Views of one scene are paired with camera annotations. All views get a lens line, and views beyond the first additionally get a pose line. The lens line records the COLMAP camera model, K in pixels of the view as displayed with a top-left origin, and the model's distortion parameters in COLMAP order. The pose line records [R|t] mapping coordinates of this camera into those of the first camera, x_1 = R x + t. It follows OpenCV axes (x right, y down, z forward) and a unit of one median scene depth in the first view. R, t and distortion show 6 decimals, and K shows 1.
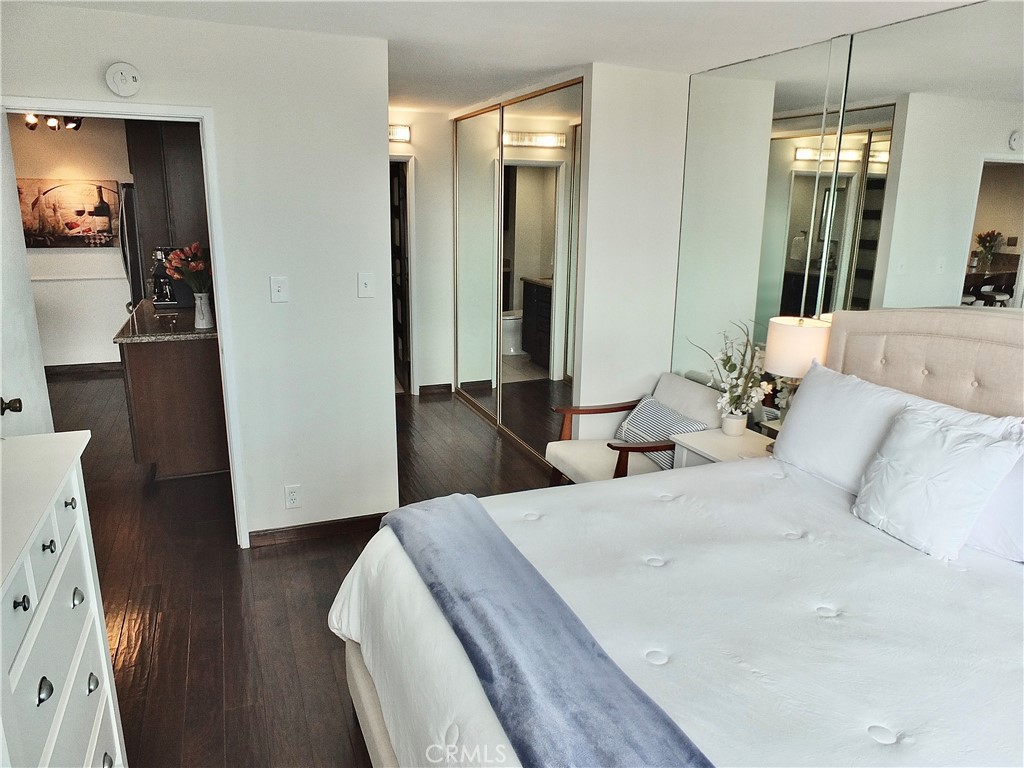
lens RADIAL K [[693.6, 0, 507.2], [0, 693.6, 386.9], [0, 0, 1]] dist [-0.034712, 0.012645]
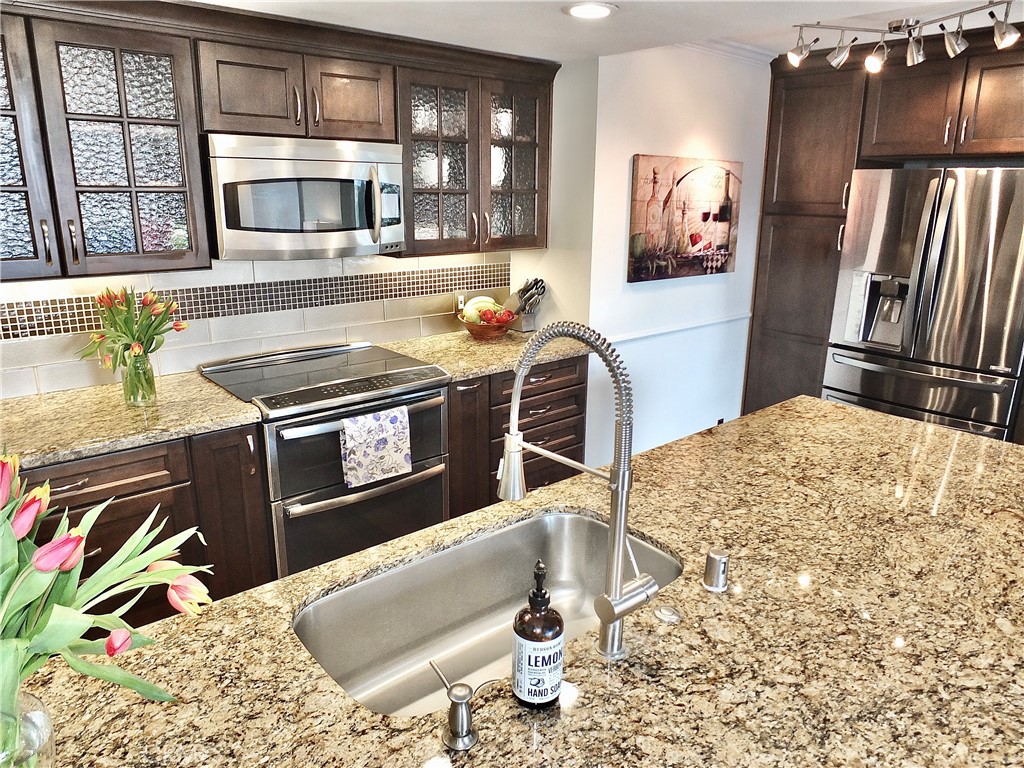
lens RADIAL K [[693.6, 0, 508.2], [0, 693.6, 378.6], [0, 0, 1]] dist [-0.034712, 0.012645]
pose [[0.947024, -0.089841, 0.308342, -0.975119], [0.087541, 0.995933, 0.021317, -0.144444], [-0.309003, 0.006805, 0.951037, 0.494870]]
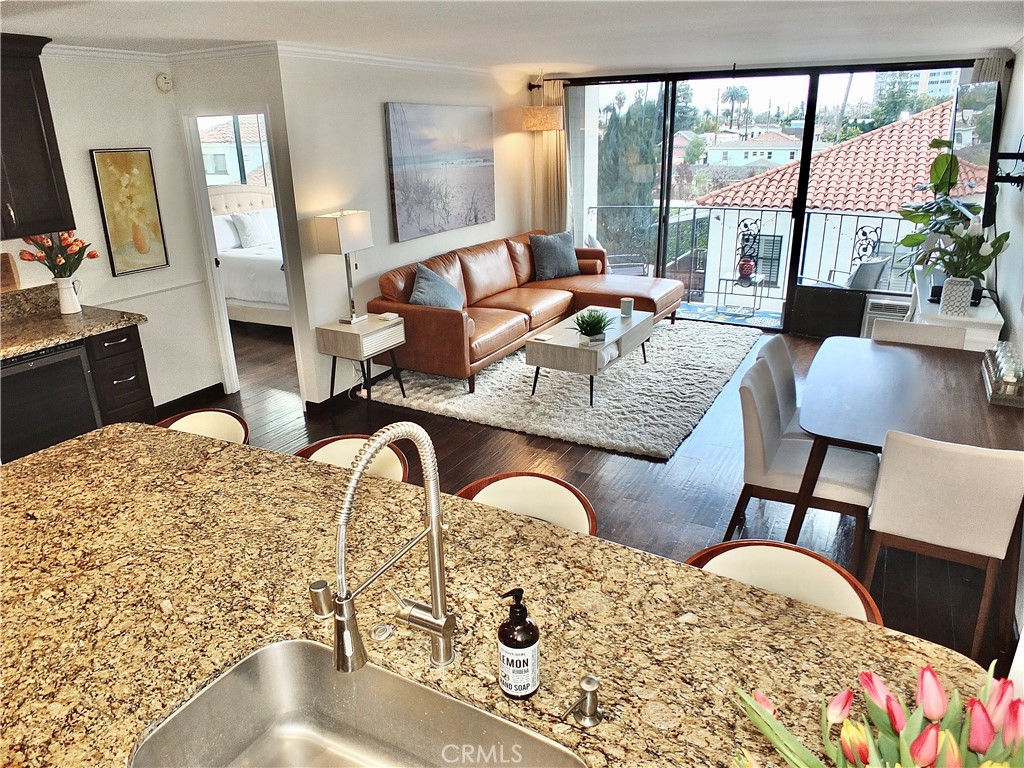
lens RADIAL K [[693.6, 0, 514.0], [0, 693.6, 377.9], [0, 0, 1]] dist [-0.034712, 0.012645]
pose [[-0.637955, -0.265585, 0.722827, -1.044284], [0.204014, 0.846818, 0.491201, -0.239357], [-0.742558, 0.460831, -0.486048, 0.703742]]
